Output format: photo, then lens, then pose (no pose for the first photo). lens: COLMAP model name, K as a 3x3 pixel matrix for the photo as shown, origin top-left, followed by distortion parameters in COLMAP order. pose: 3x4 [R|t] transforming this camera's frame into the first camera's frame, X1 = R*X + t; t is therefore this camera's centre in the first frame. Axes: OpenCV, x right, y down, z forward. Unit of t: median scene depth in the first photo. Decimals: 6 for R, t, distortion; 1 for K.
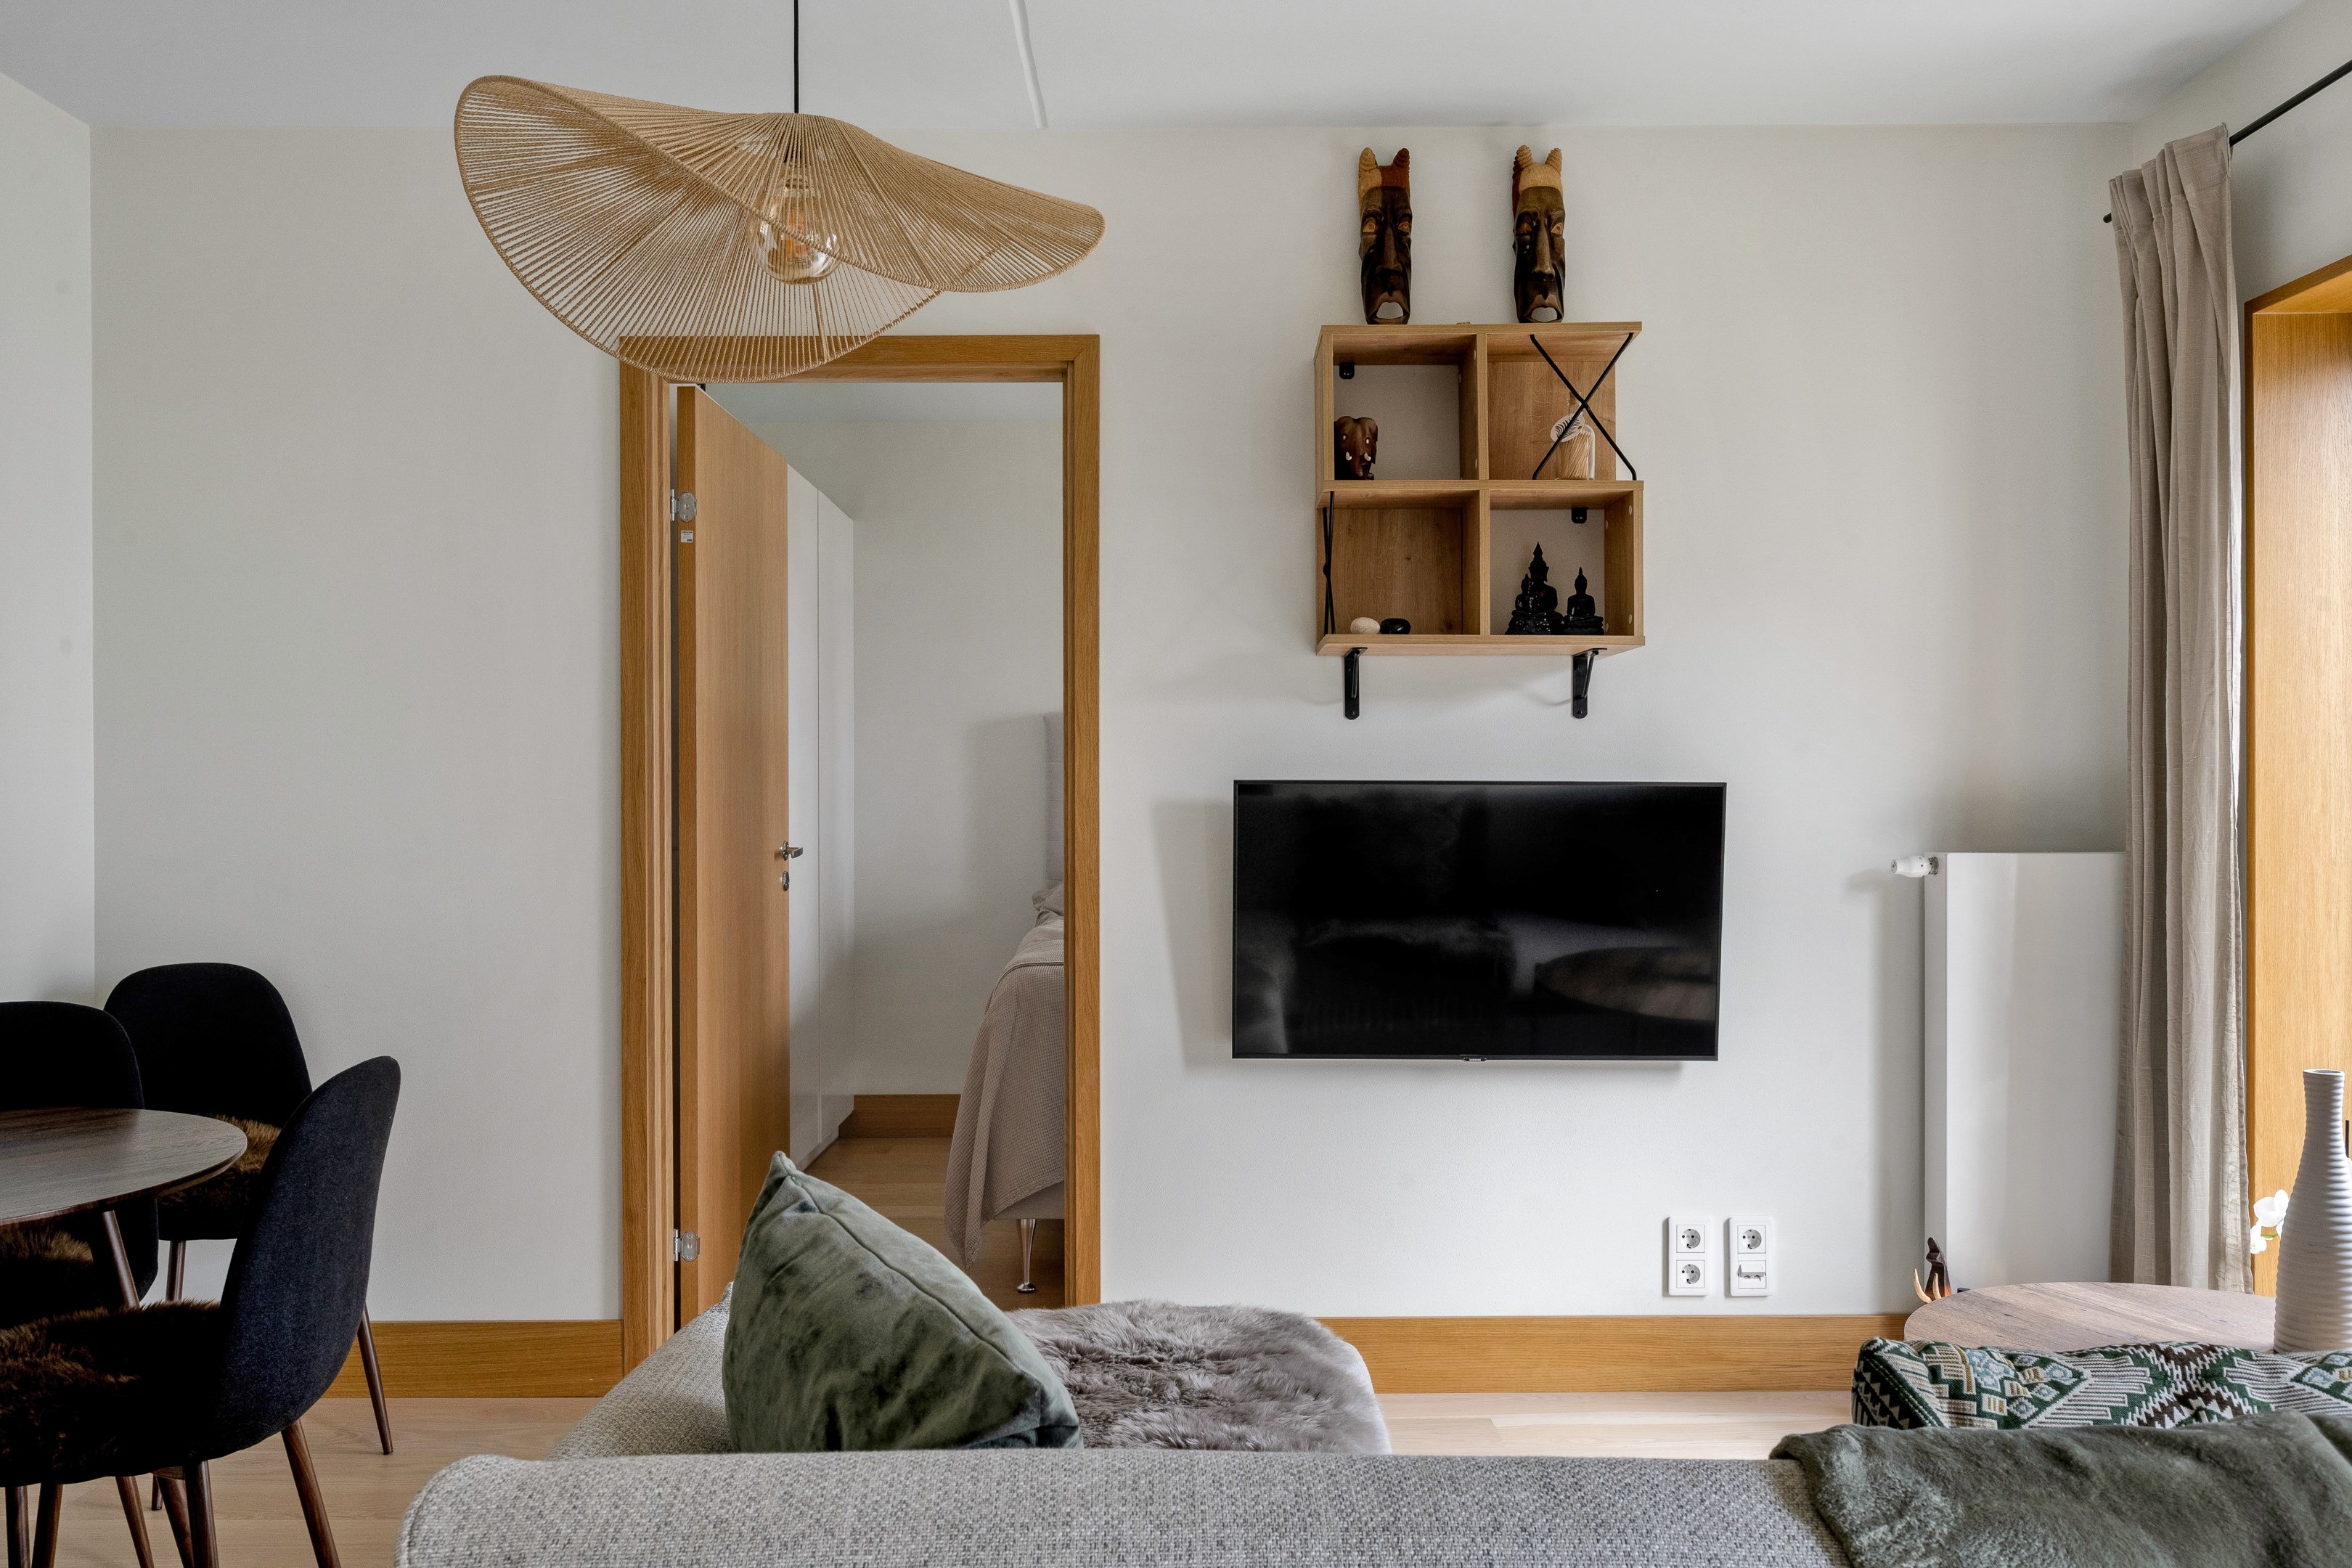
lens RADIAL K [[1832.7, 0, 1175.7], [0, 1832.7, 794.3], [0, 0, 1]] dist [-0.000880, 0.000423]
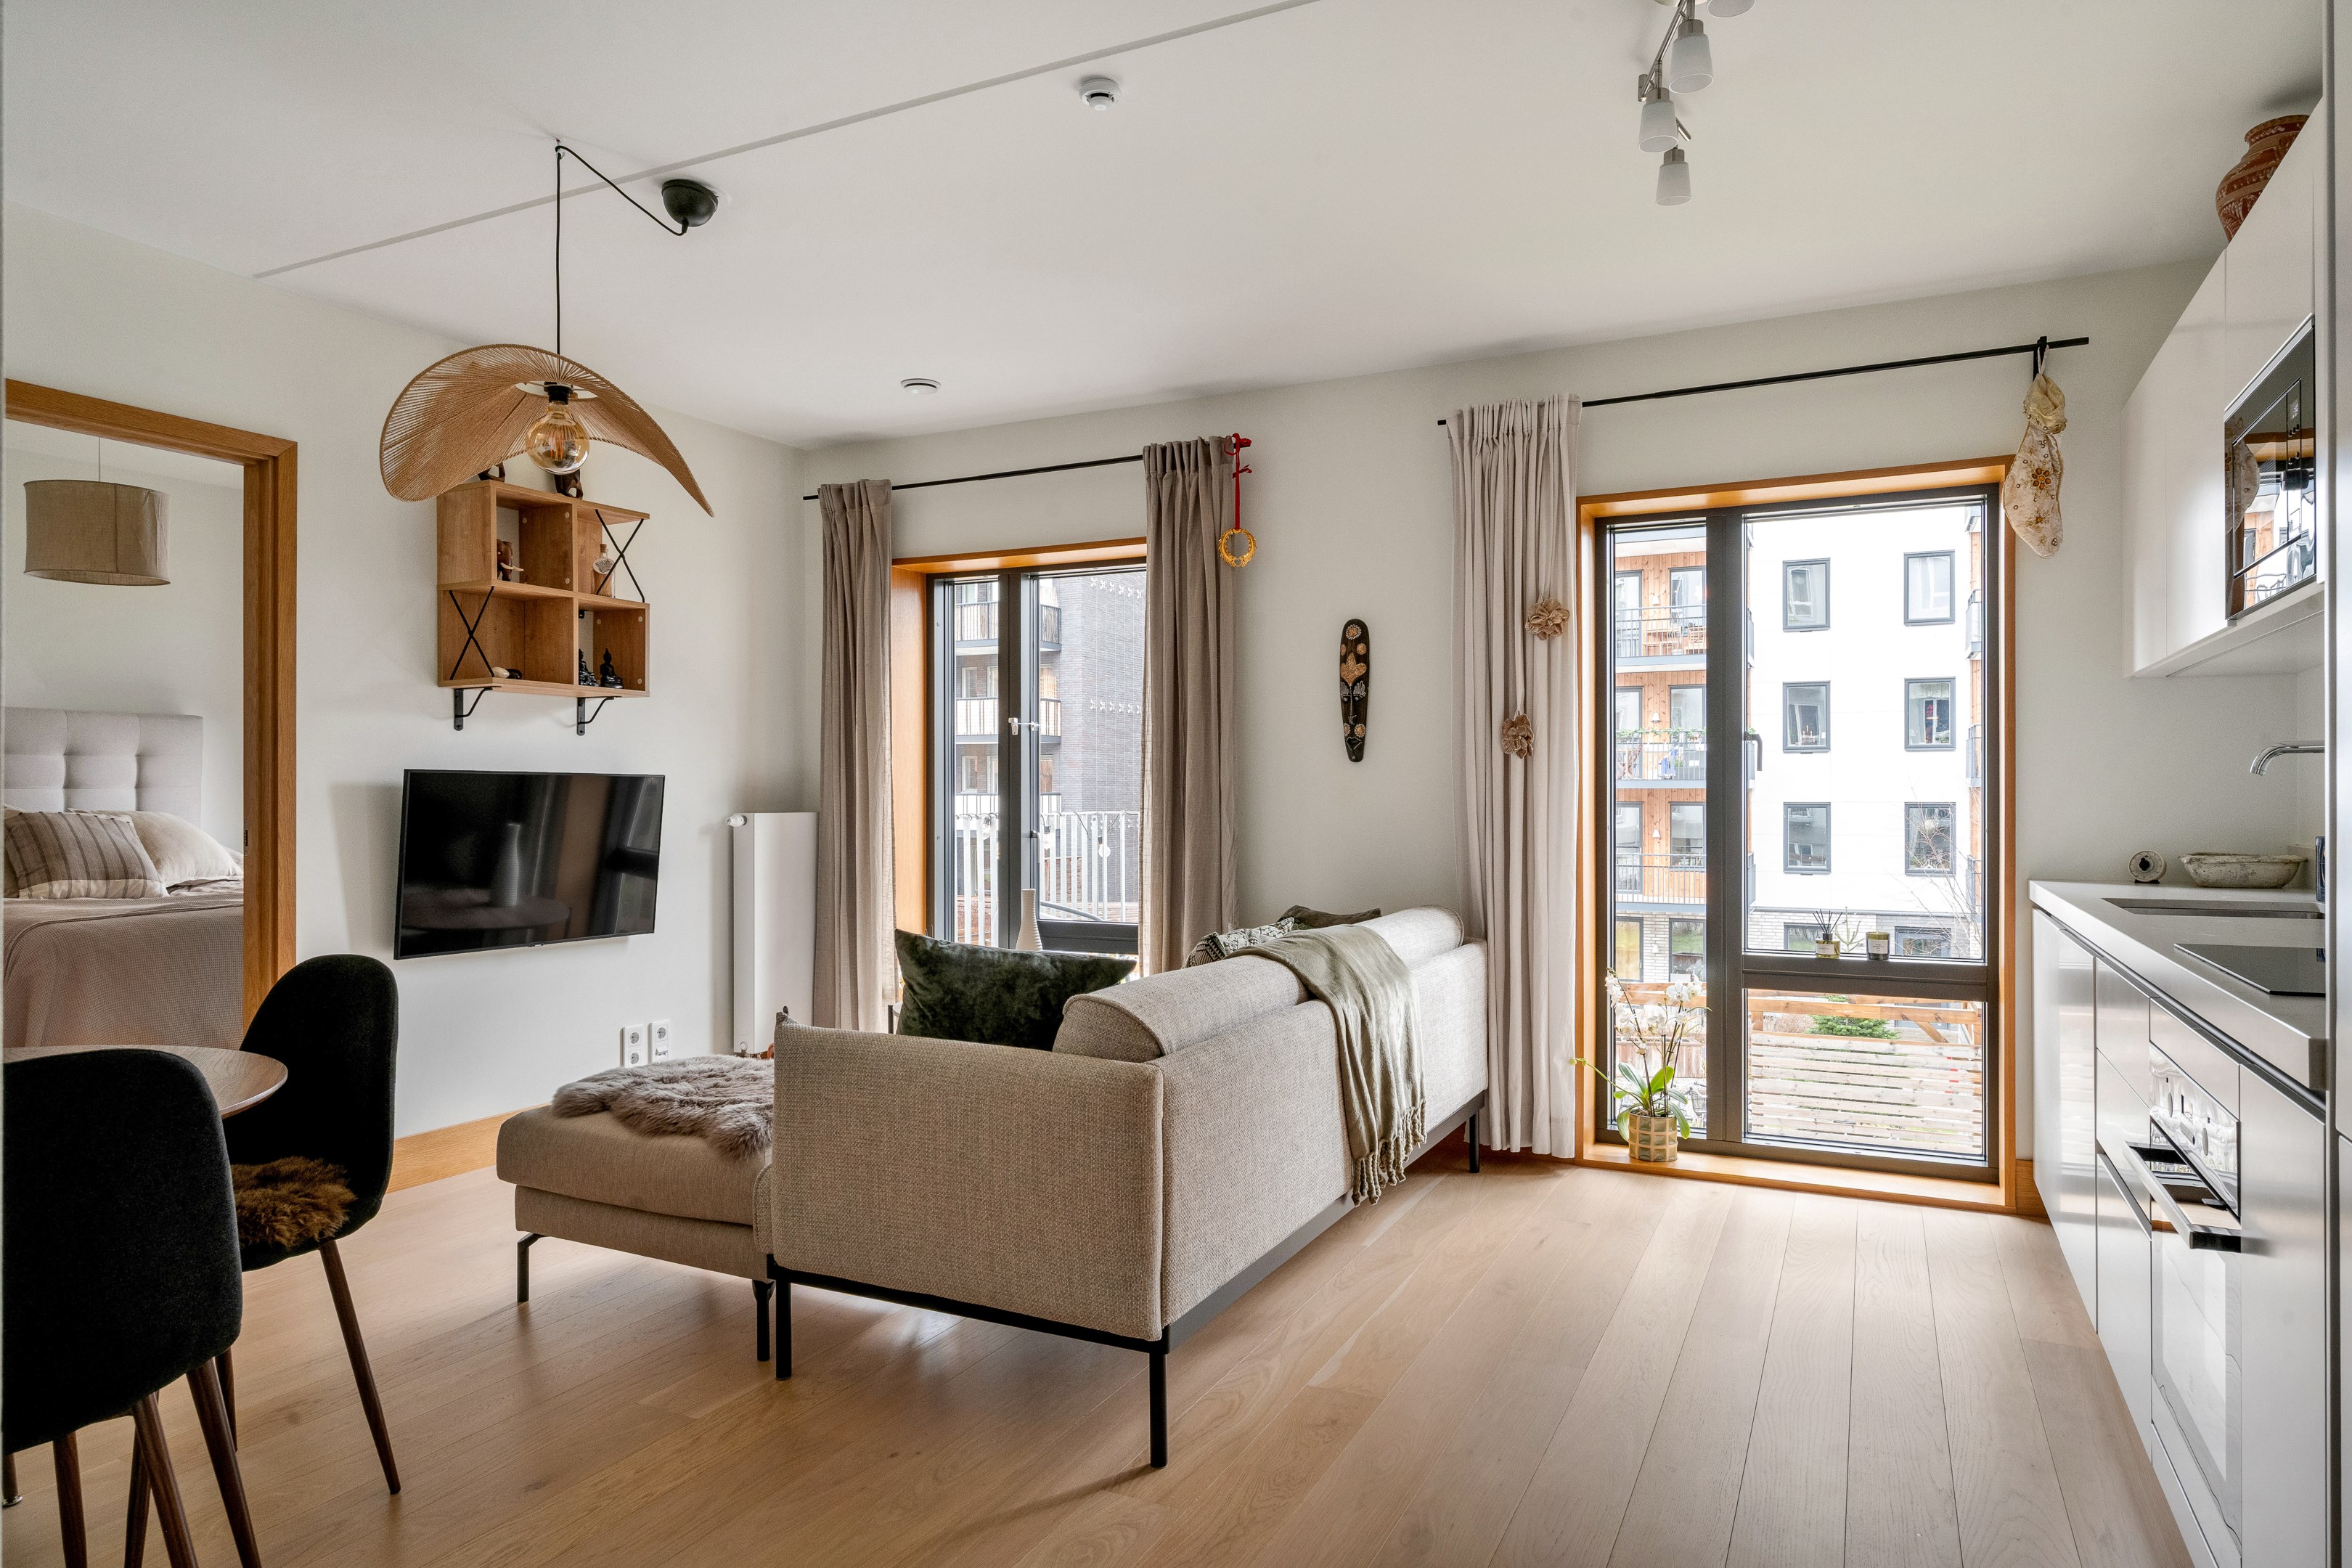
lens RADIAL K [[1422.2, 0, 1173.3], [0, 1422.2, 788.7], [0, 0, 1]] dist [-0.003793, 0.000206]
pose [[0.436257, 0.004897, 0.899809, -0.719012], [-0.002889, 0.999988, -0.004042, 0.010520], [-0.899817, -0.000836, 0.436266, -0.047270]]
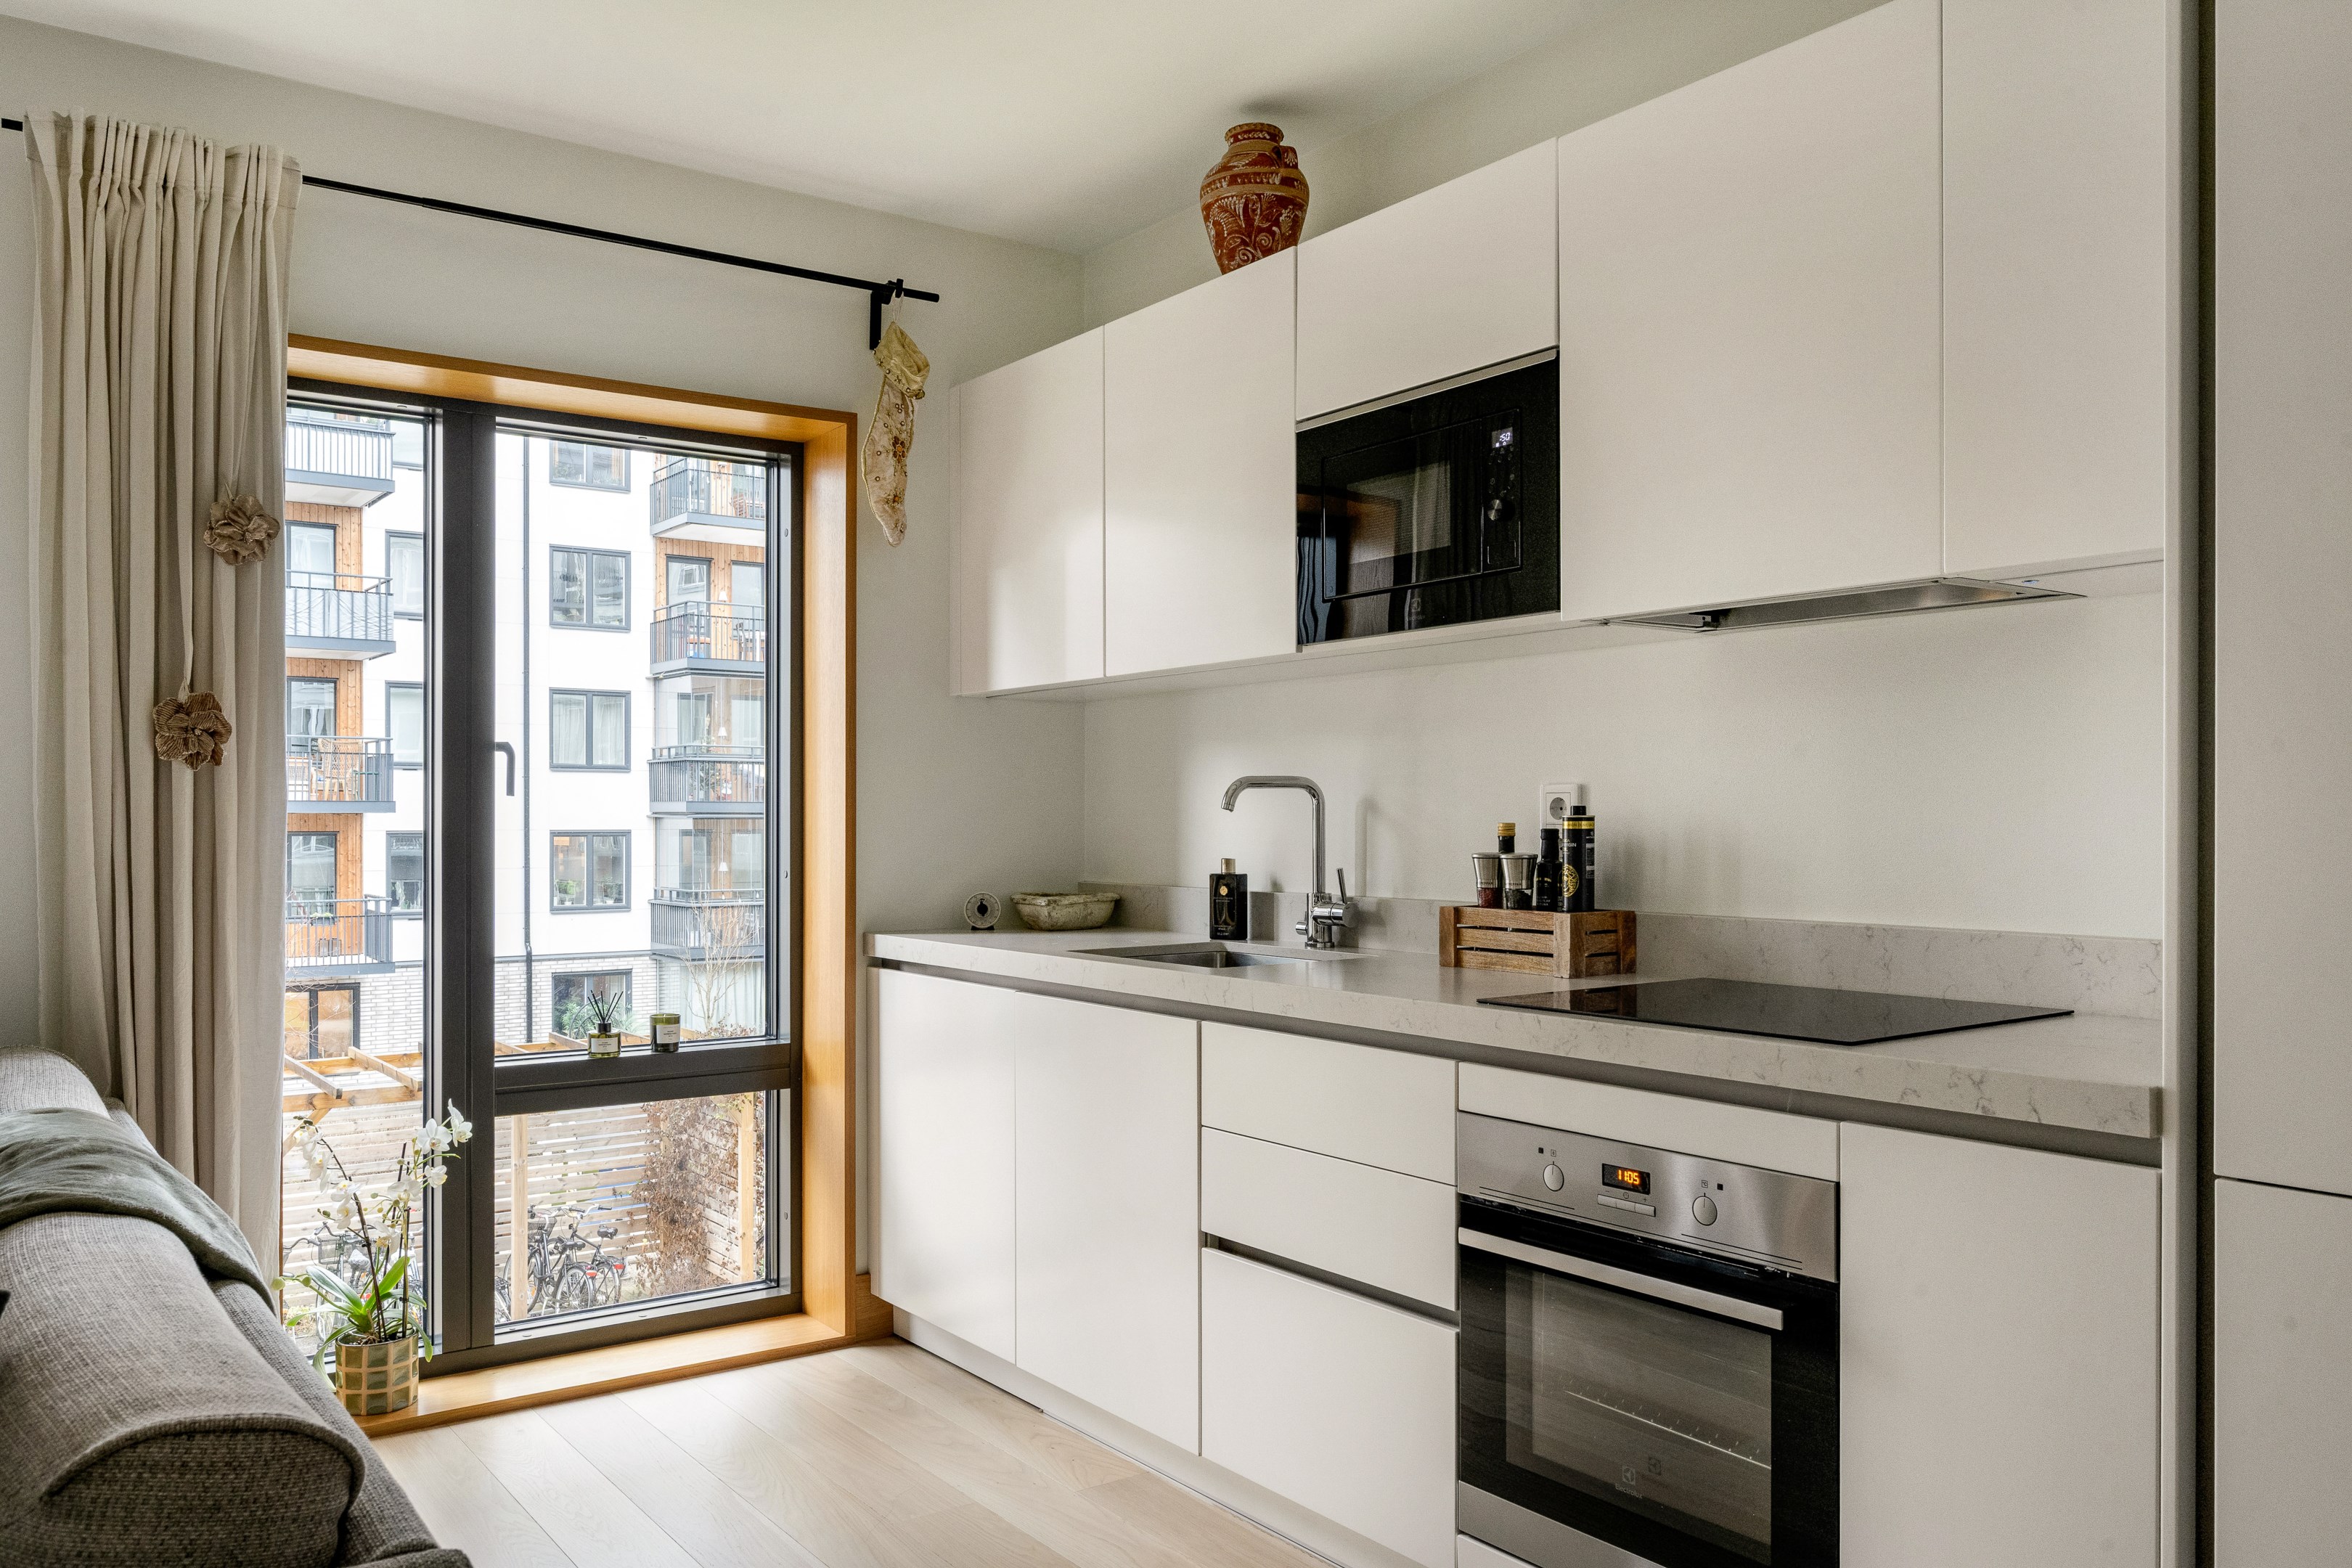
lens RADIAL K [[1747.7, 0, 1179.8], [0, 1747.7, 818.7], [0, 0, 1]] dist [-0.003145, 0.000105]
pose [[-0.598743, 0.002012, 0.800939, -0.462108], [-0.000469, 0.999996, -0.002863, 0.004941], [-0.800941, -0.002090, -0.598739, 0.331665]]
